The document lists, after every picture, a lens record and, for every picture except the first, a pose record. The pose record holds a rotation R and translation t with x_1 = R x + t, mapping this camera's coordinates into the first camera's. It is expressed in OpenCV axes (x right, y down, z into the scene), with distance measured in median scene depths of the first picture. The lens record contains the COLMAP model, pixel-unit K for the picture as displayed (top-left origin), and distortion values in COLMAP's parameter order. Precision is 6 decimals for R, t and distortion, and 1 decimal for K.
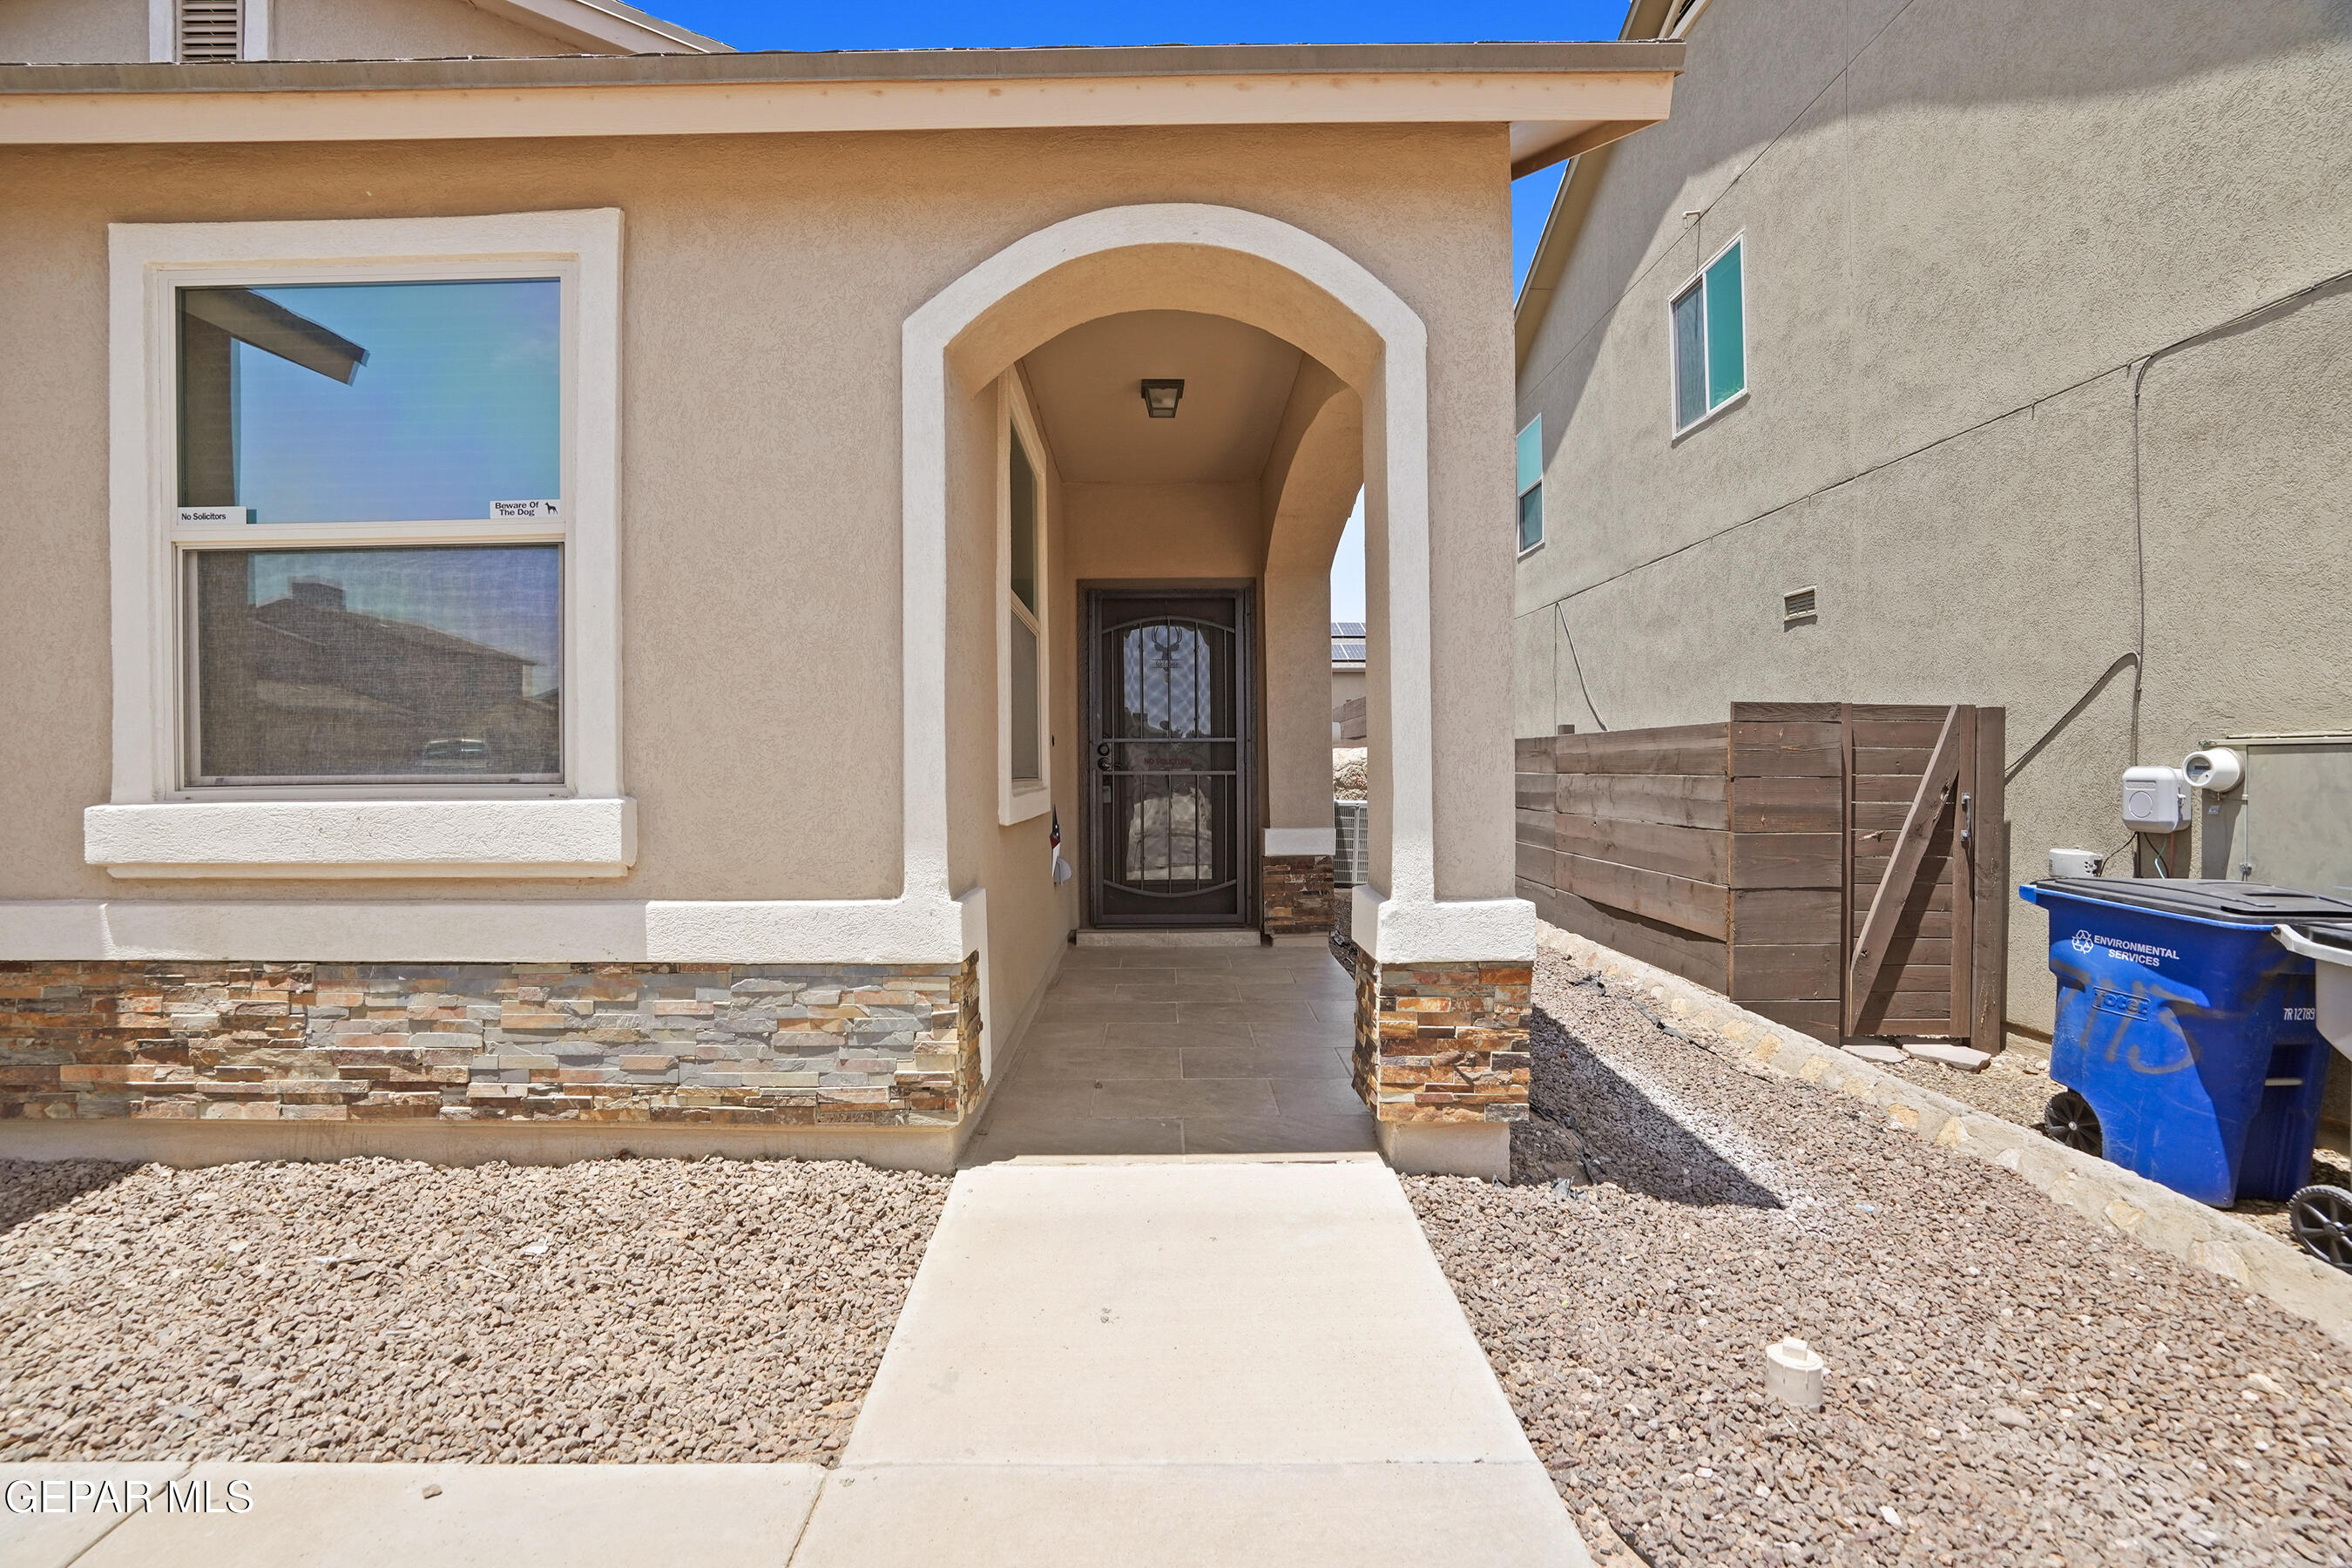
lens RADIAL K [[1079.3, 0, 1164.0], [0, 1079.3, 777.3], [0, 0, 1]] dist [-0.050607, 0.015945]
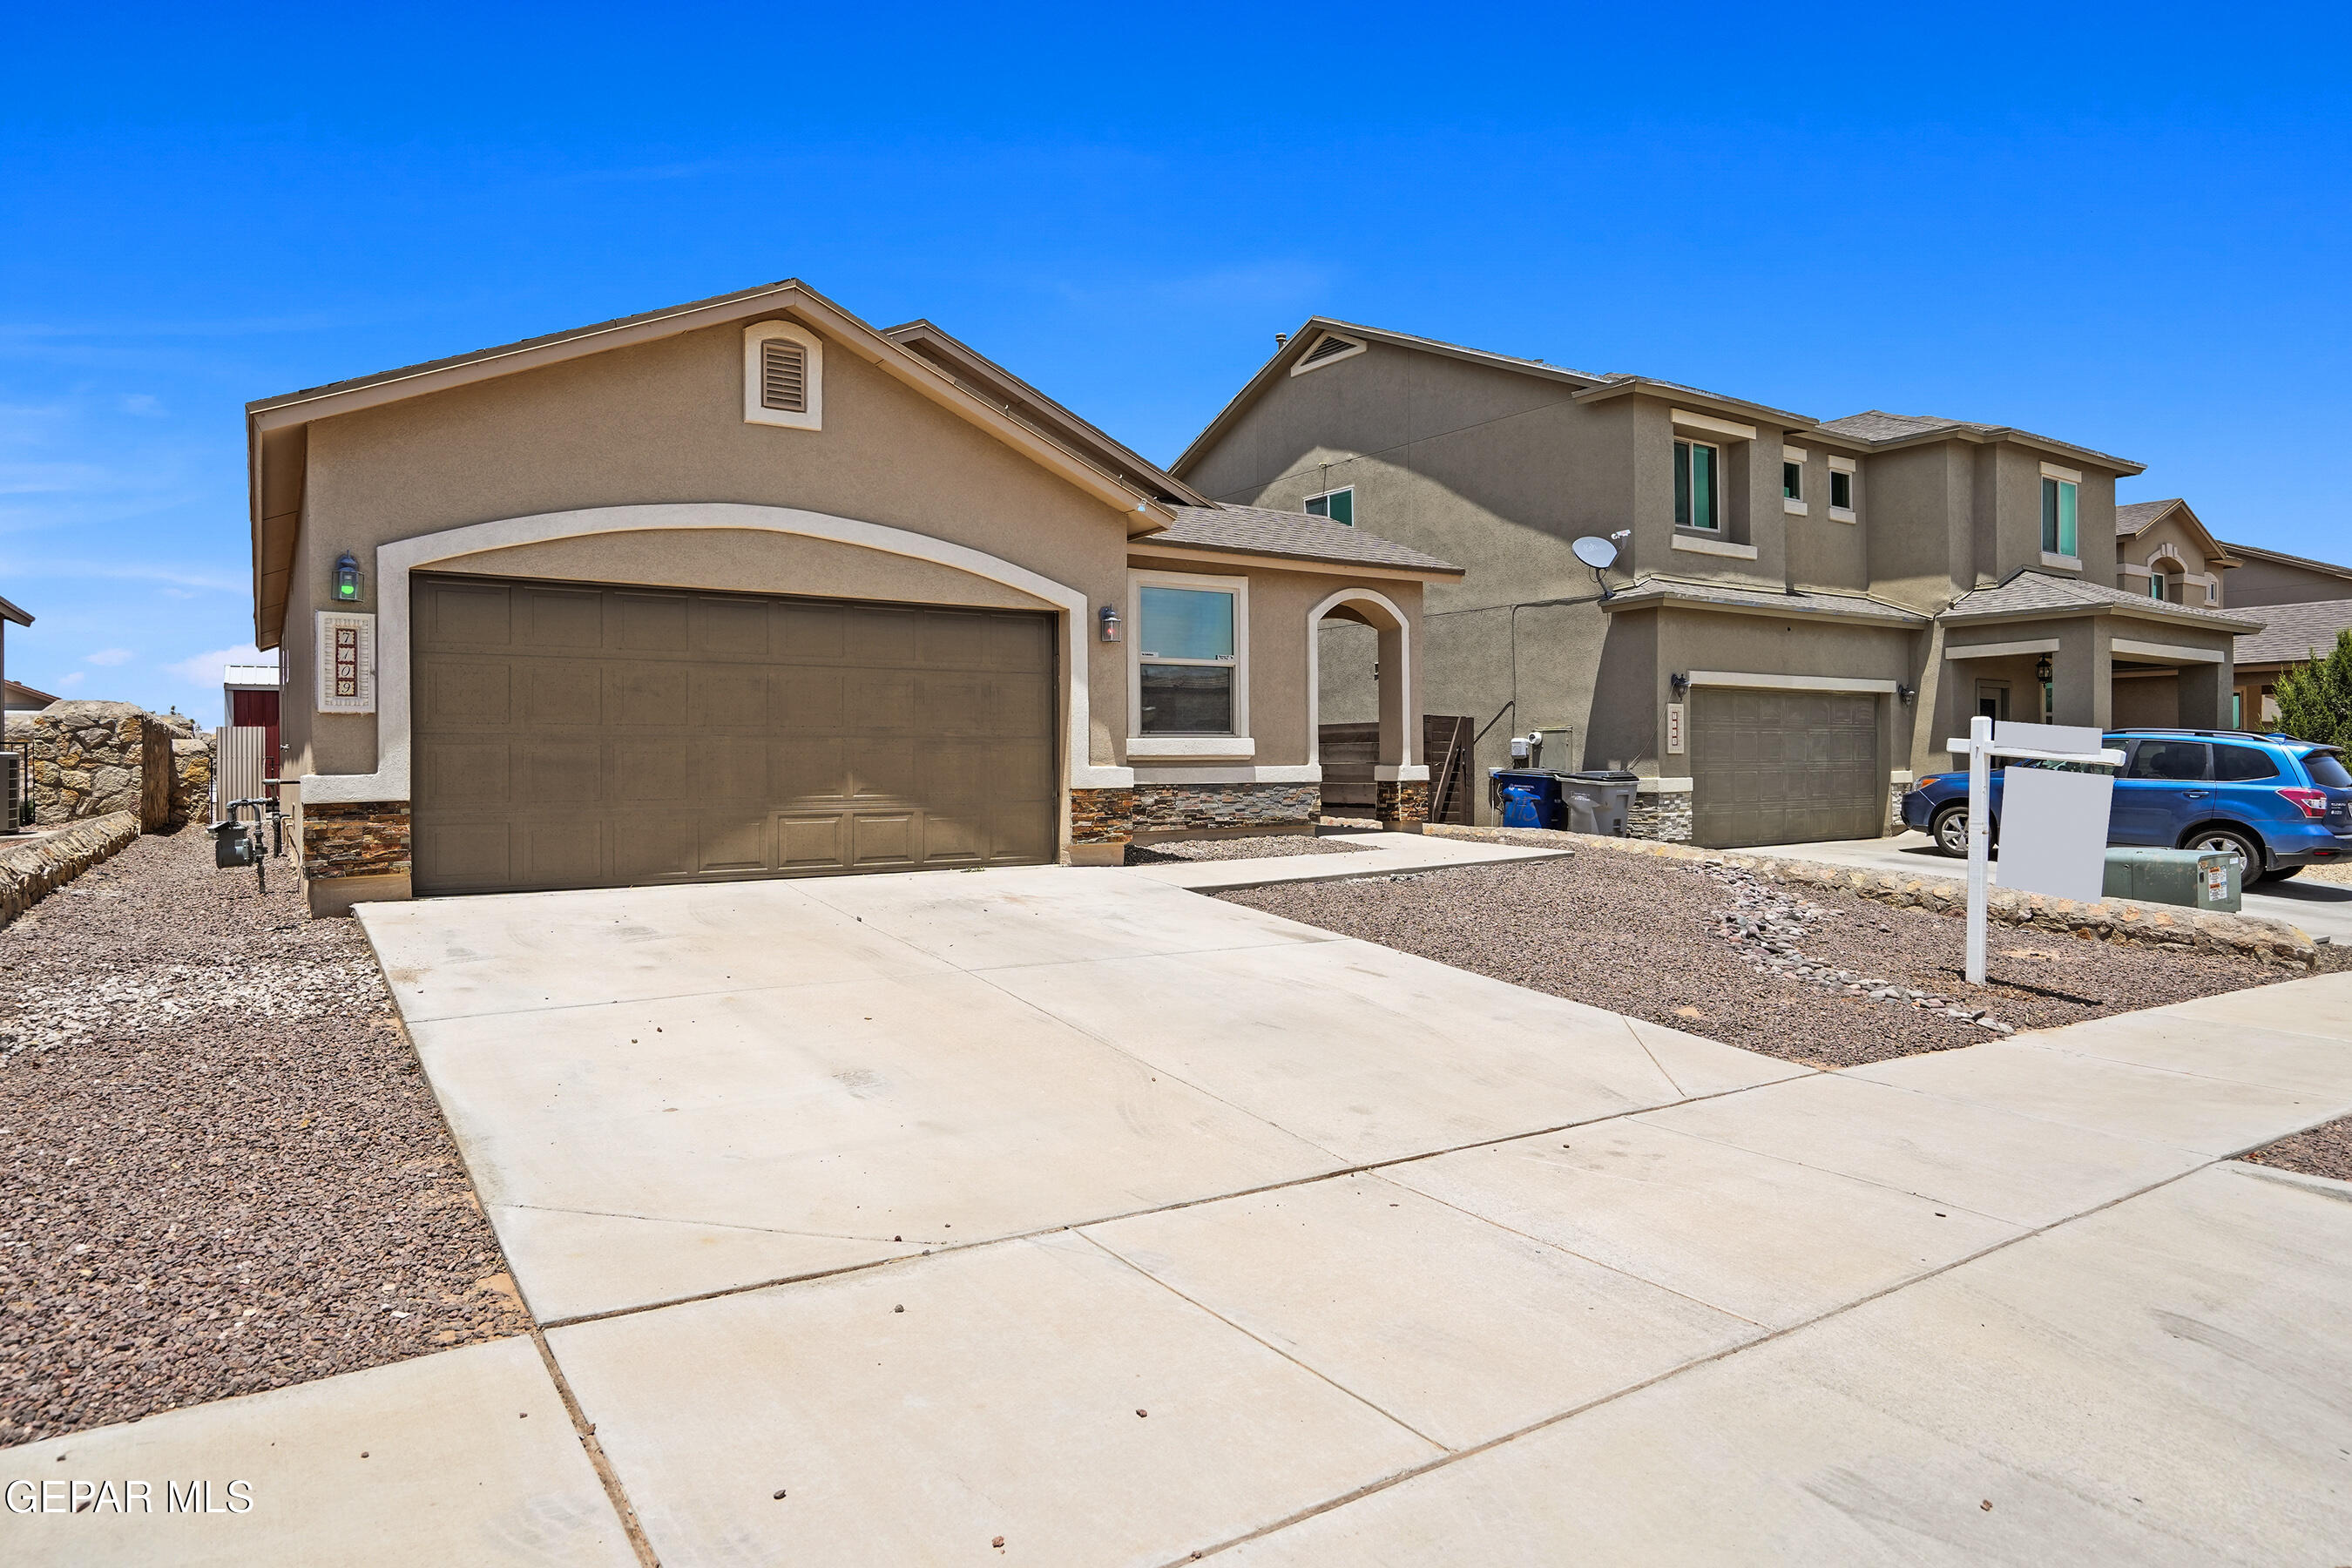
lens RADIAL K [[1354.2, 0, 1174.4], [0, 1354.2, 758.9], [0, 0, 1]] dist [-0.019941, 0.016985]
pose [[0.828009, 0.001257, 0.560713, -3.323289], [0.007073, 0.999895, -0.012686, 0.147386], [-0.560670, 0.014470, 0.827913, -2.709845]]
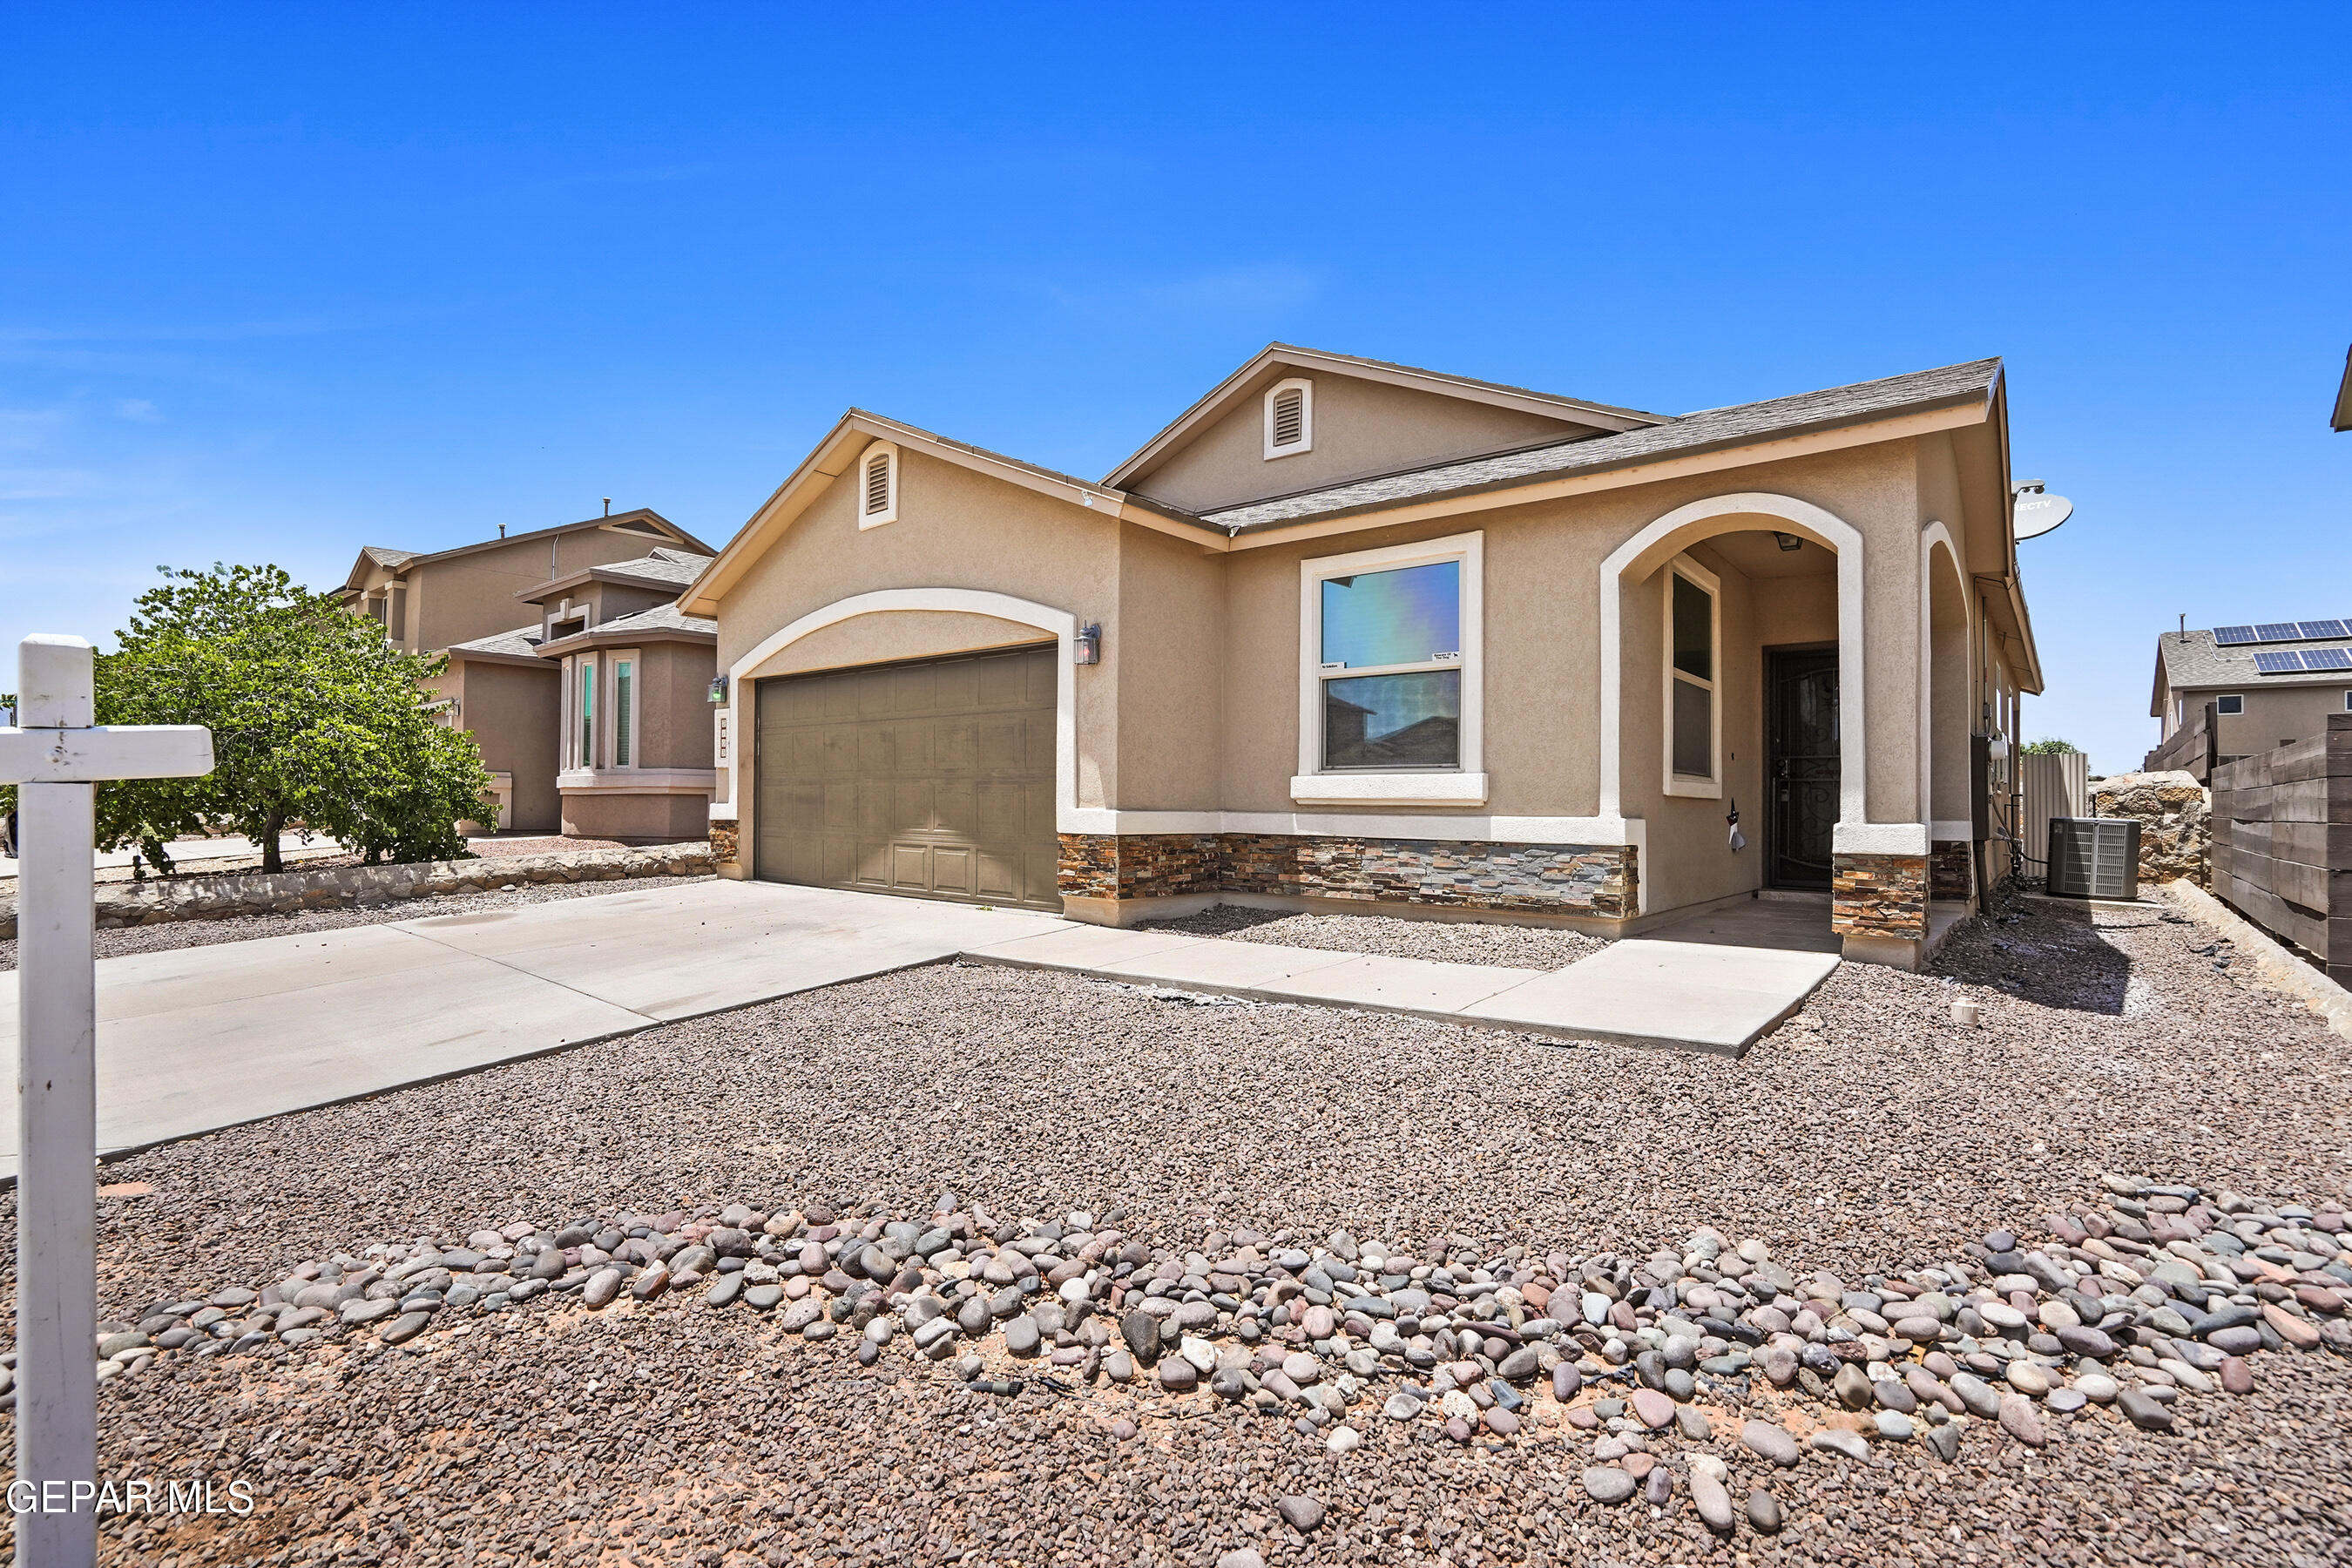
lens RADIAL K [[1079.3, 0, 1181.0], [0, 1079.3, 791.0], [0, 0, 1]] dist [-0.050607, 0.015945]
pose [[0.766457, 0.006646, -0.642261, 0.531707], [-0.021898, 0.999636, -0.015788, 0.112349], [0.641922, 0.026166, 0.766324, -1.298979]]
